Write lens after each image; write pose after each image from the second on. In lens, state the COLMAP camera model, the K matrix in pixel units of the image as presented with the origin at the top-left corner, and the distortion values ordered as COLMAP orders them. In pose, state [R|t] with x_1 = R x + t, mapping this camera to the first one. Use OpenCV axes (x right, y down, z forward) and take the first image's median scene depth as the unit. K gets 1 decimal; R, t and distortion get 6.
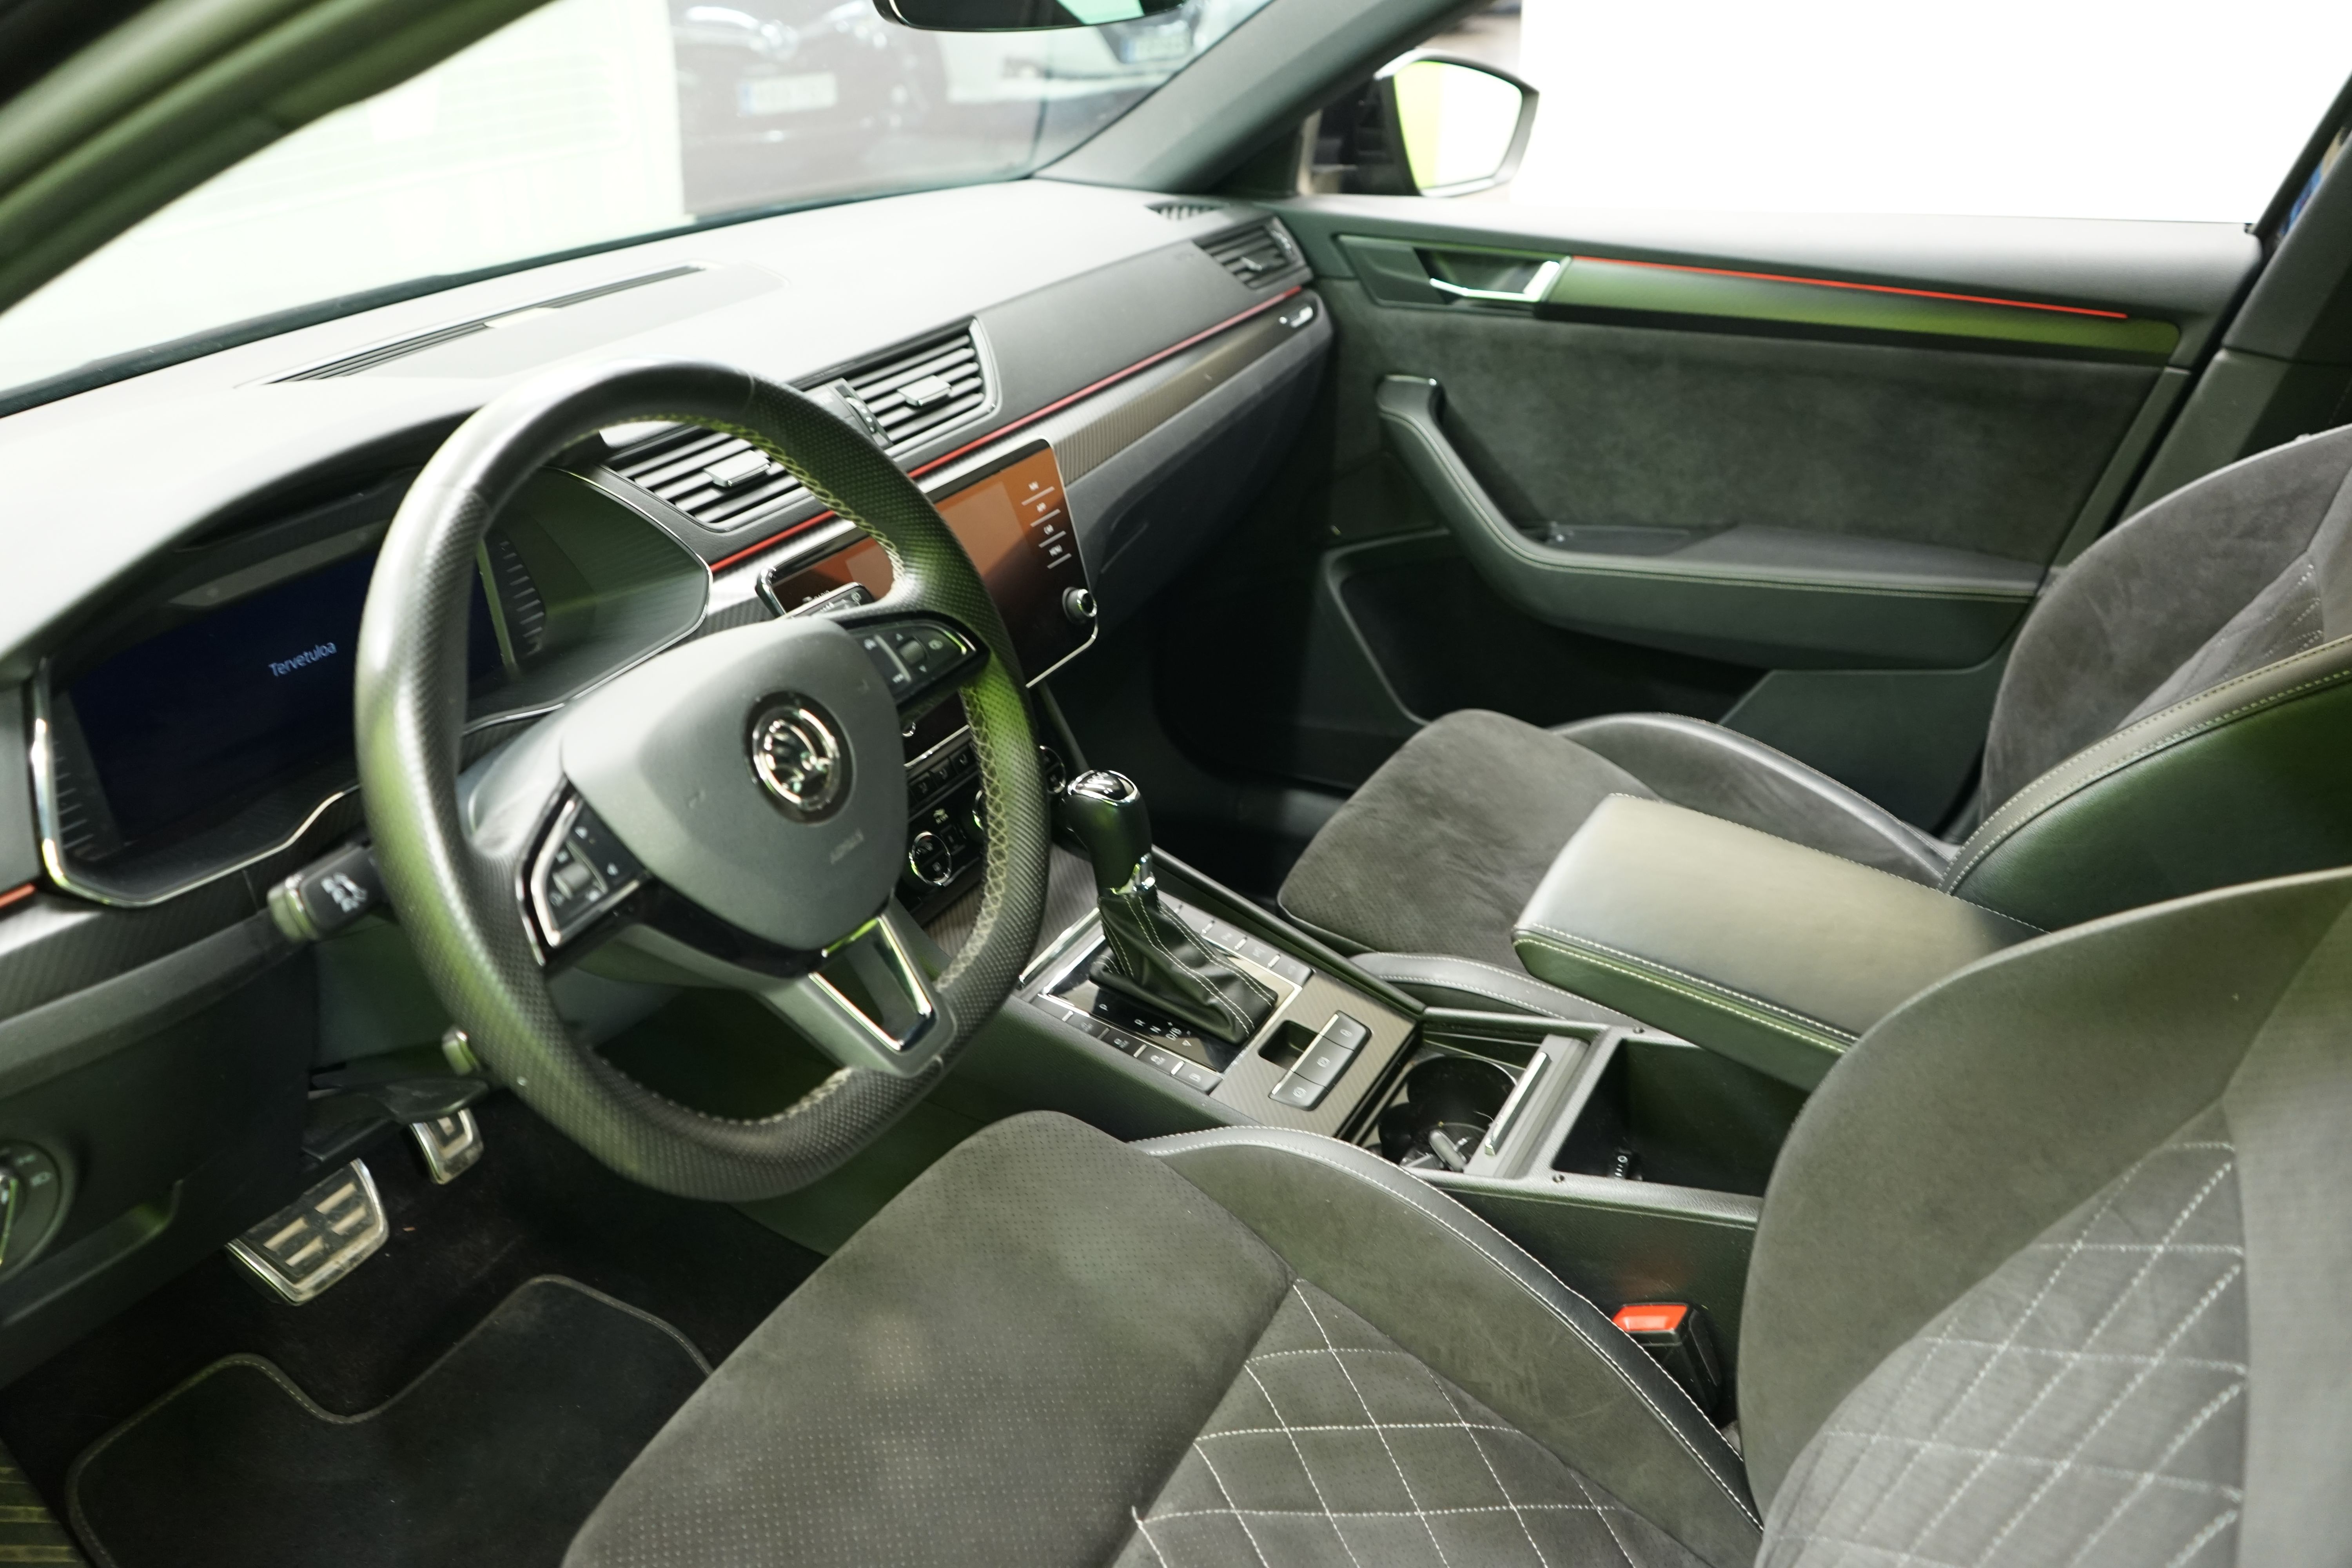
lens RADIAL K [[1905.5, 0, 1176.0], [0, 1905.5, 784.0], [0, 0, 1]] dist [-0.021885, 0.012153]
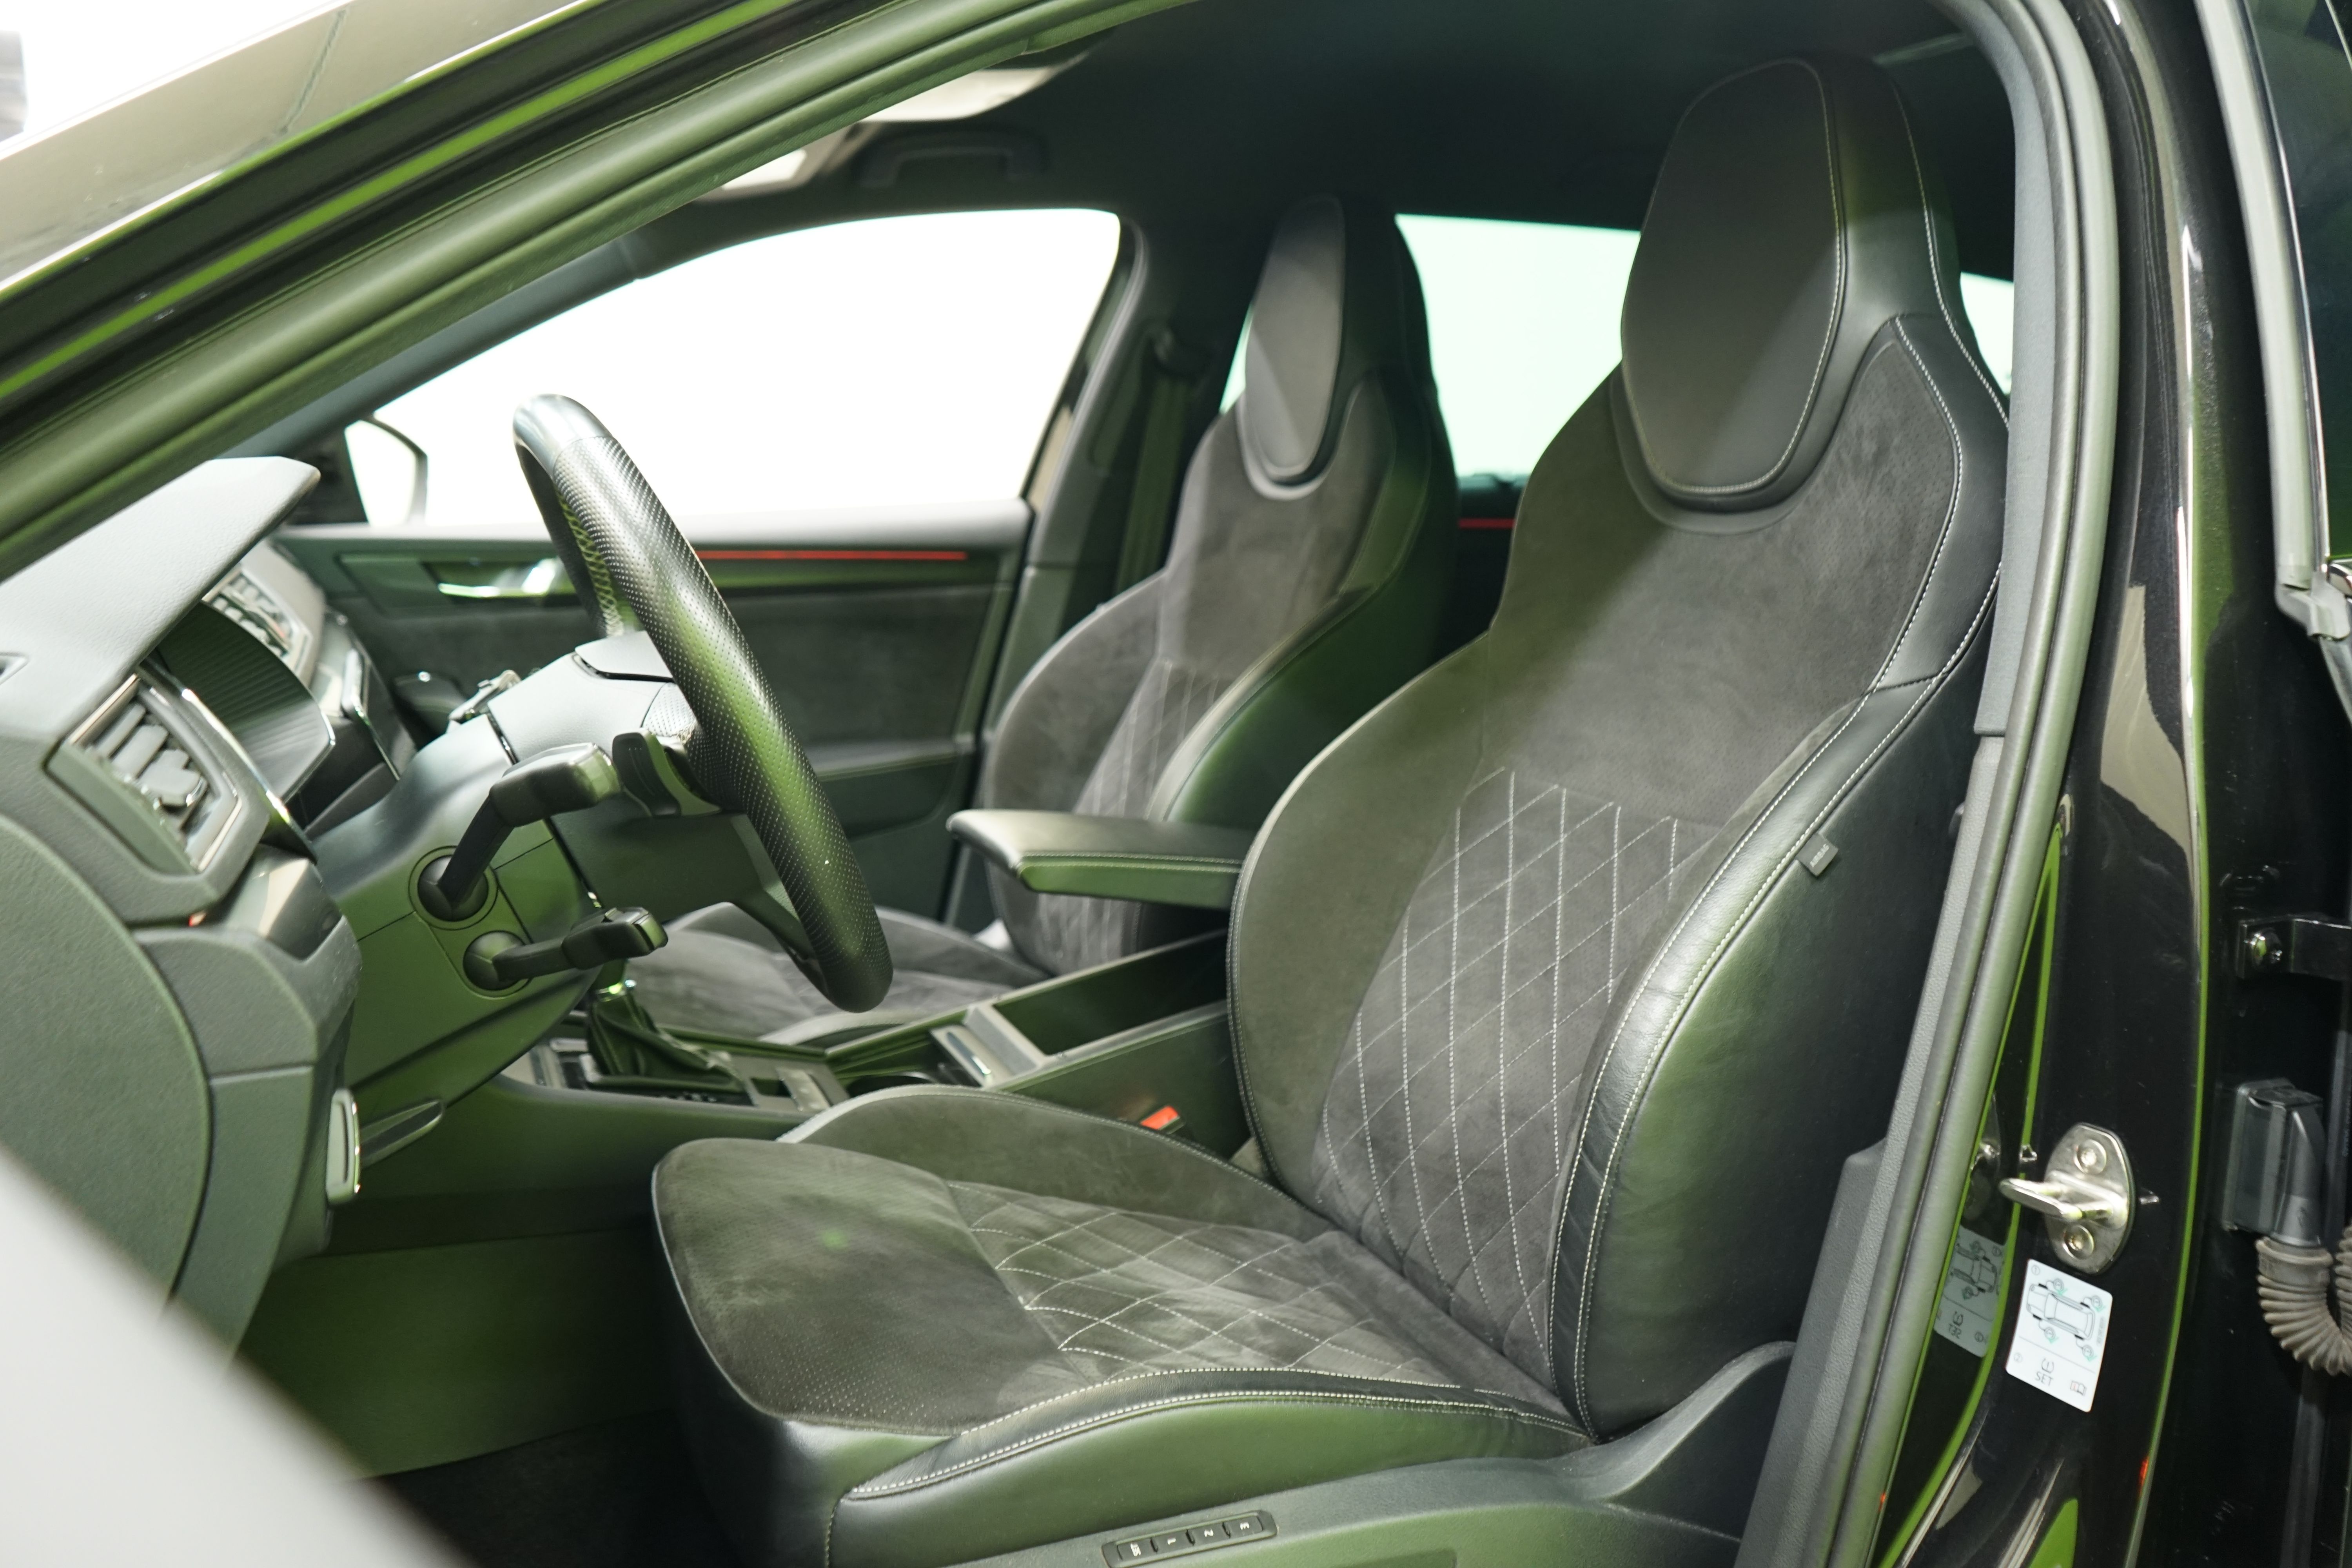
lens RADIAL K [[1905.5, 0, 1176.0], [0, 1905.5, 784.0], [0, 0, 1]] dist [-0.021885, 0.012153]
pose [[0.642500, -0.129561, 0.755253, -0.489789], [0.341459, 0.930749, -0.130816, 0.153841], [-0.686002, 0.341937, 0.642246, 0.010298]]
